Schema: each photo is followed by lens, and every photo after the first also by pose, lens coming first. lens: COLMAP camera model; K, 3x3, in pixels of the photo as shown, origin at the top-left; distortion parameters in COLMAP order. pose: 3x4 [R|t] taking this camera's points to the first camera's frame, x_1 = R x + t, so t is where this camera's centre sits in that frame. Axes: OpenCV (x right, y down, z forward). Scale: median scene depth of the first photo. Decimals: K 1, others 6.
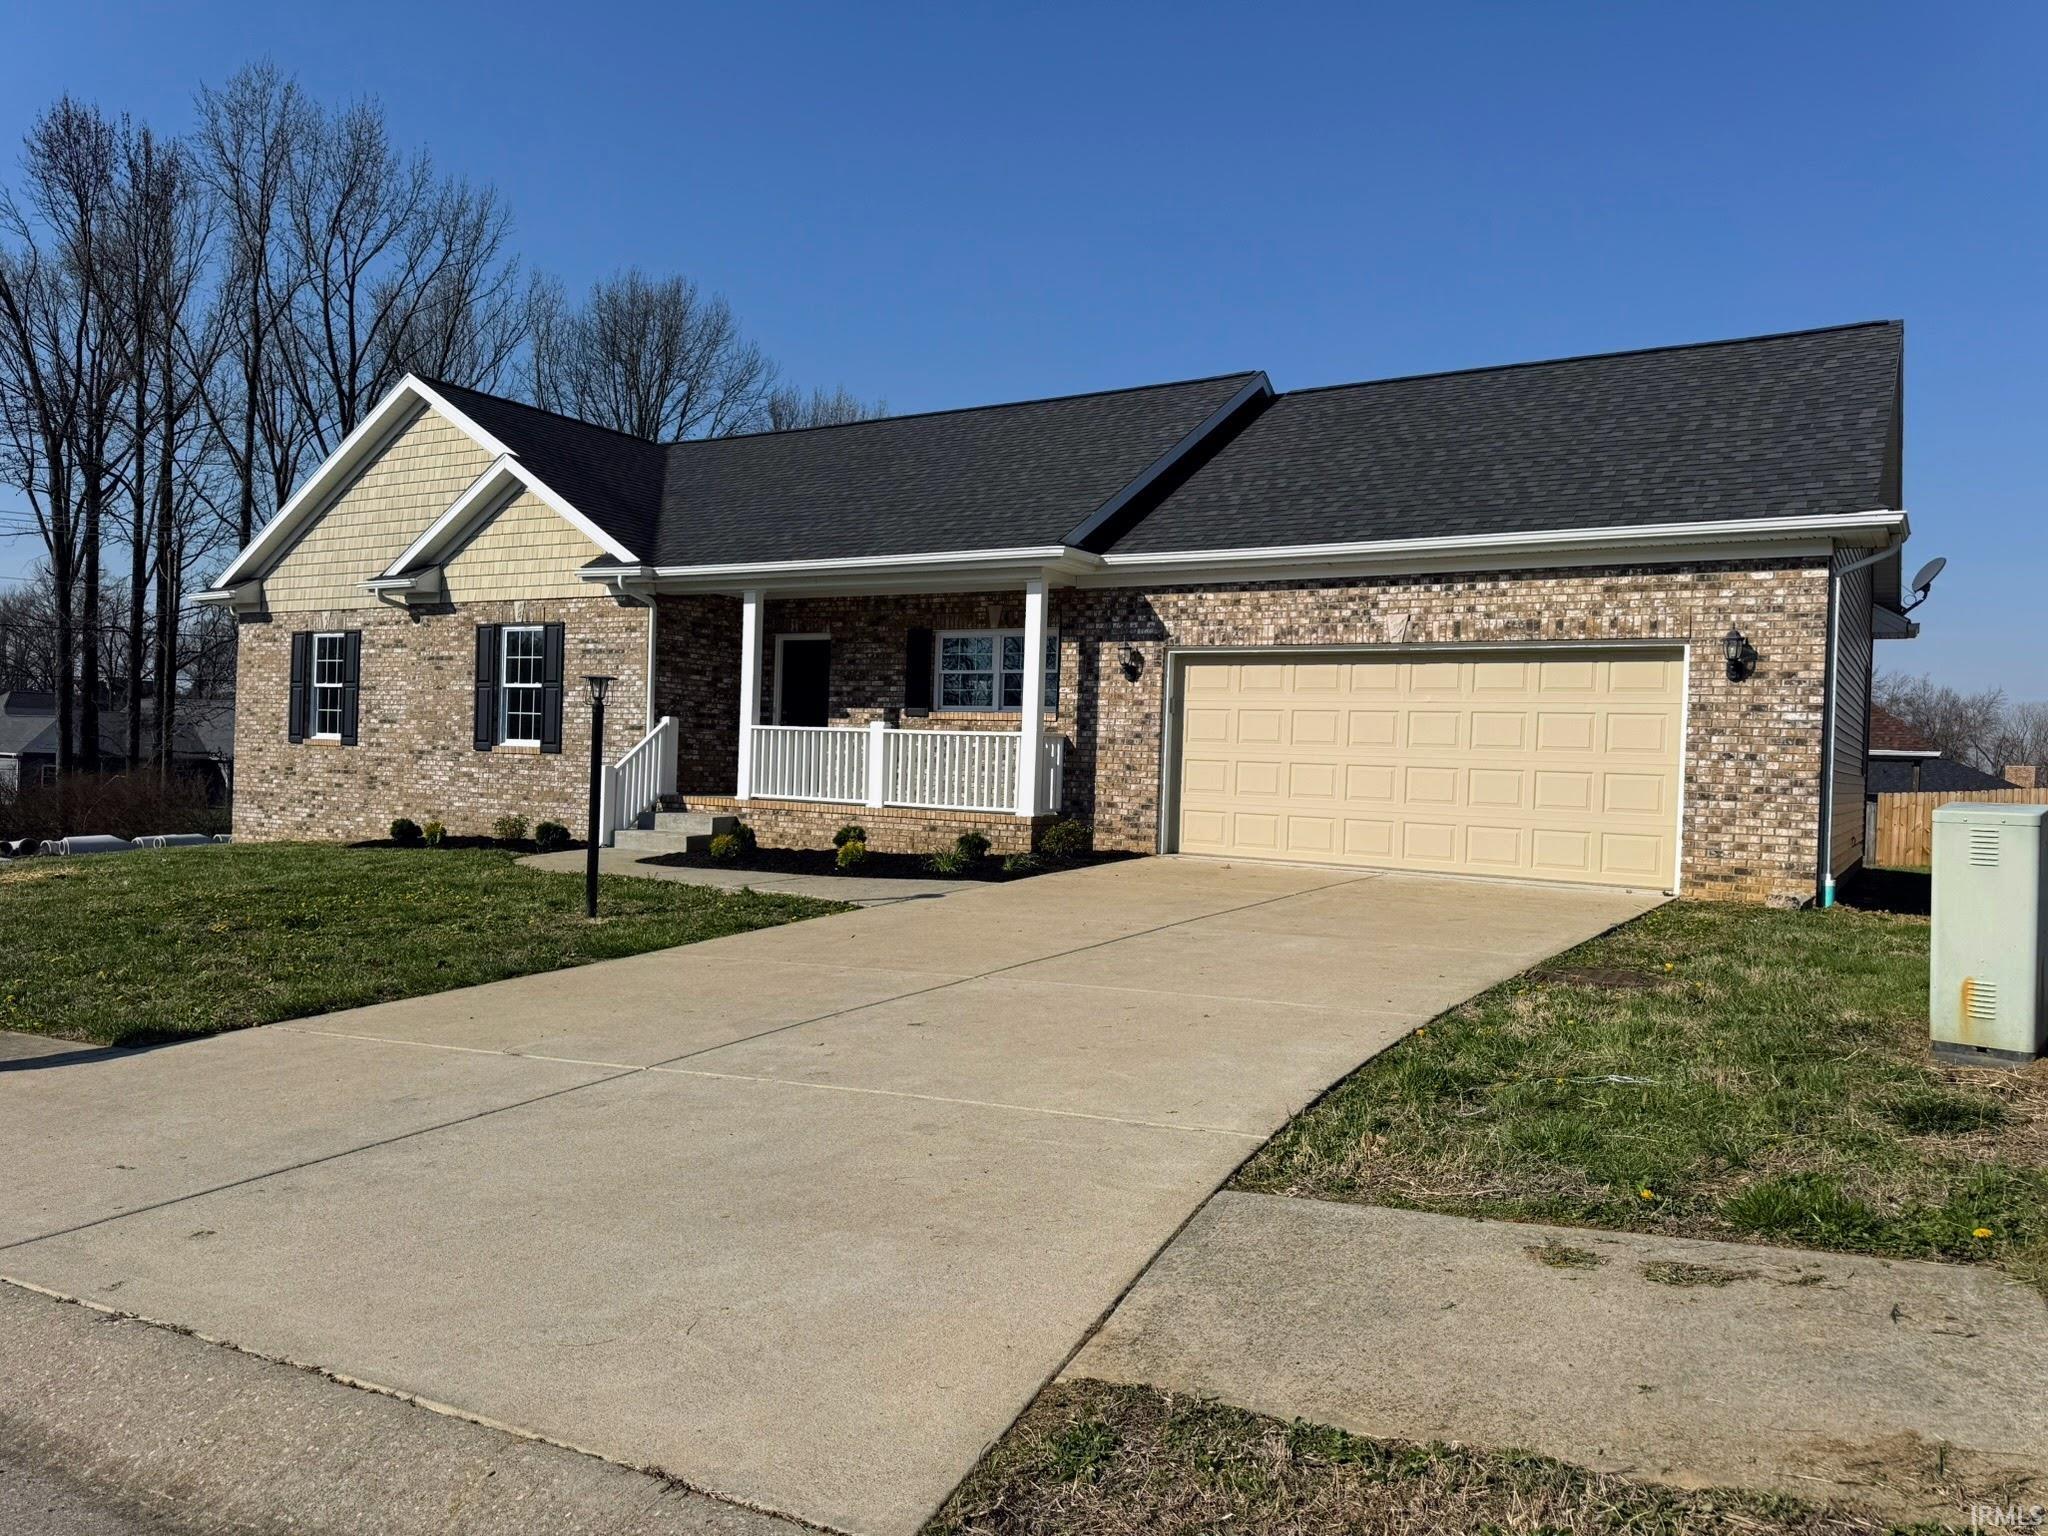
lens RADIAL K [[1444.2, 0, 1040.7], [0, 1444.2, 778.1], [0, 0, 1]] dist [0.051248, -0.034931]
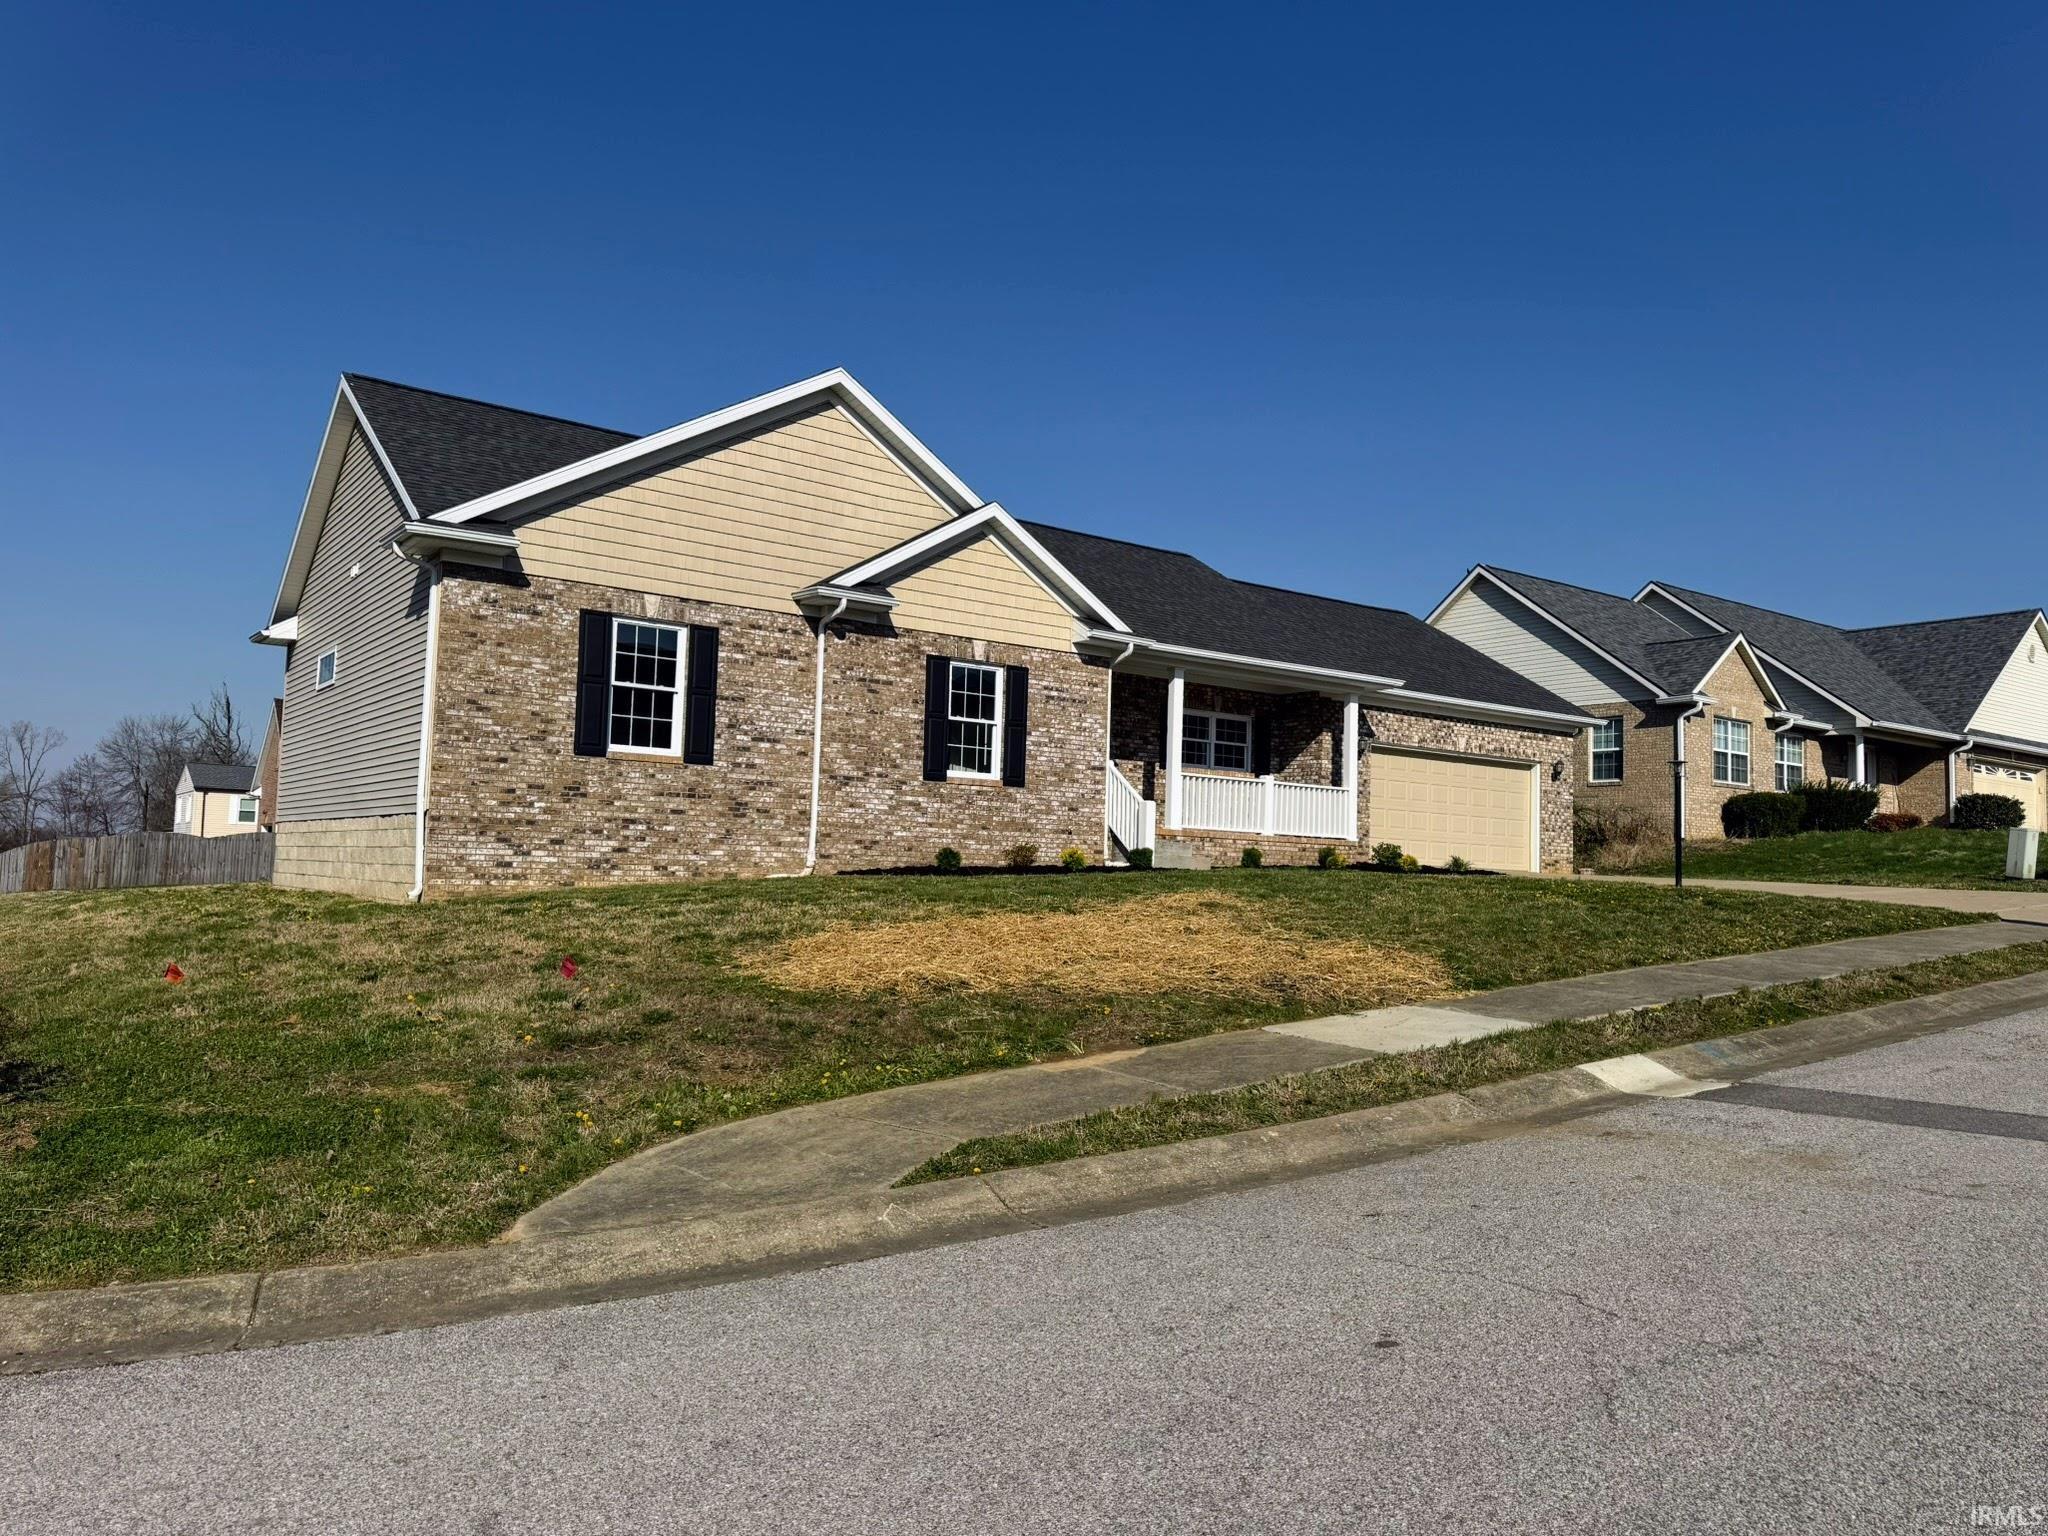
lens RADIAL K [[1444.2, 0, 1037.8], [0, 1444.2, 762.4], [0, 0, 1]] dist [0.051248, -0.034931]
pose [[0.371818, 0.047765, 0.927076, -1.439172], [-0.010542, 0.998828, -0.047234, 0.016755], [-0.928246, 0.007790, 0.371886, 0.635877]]
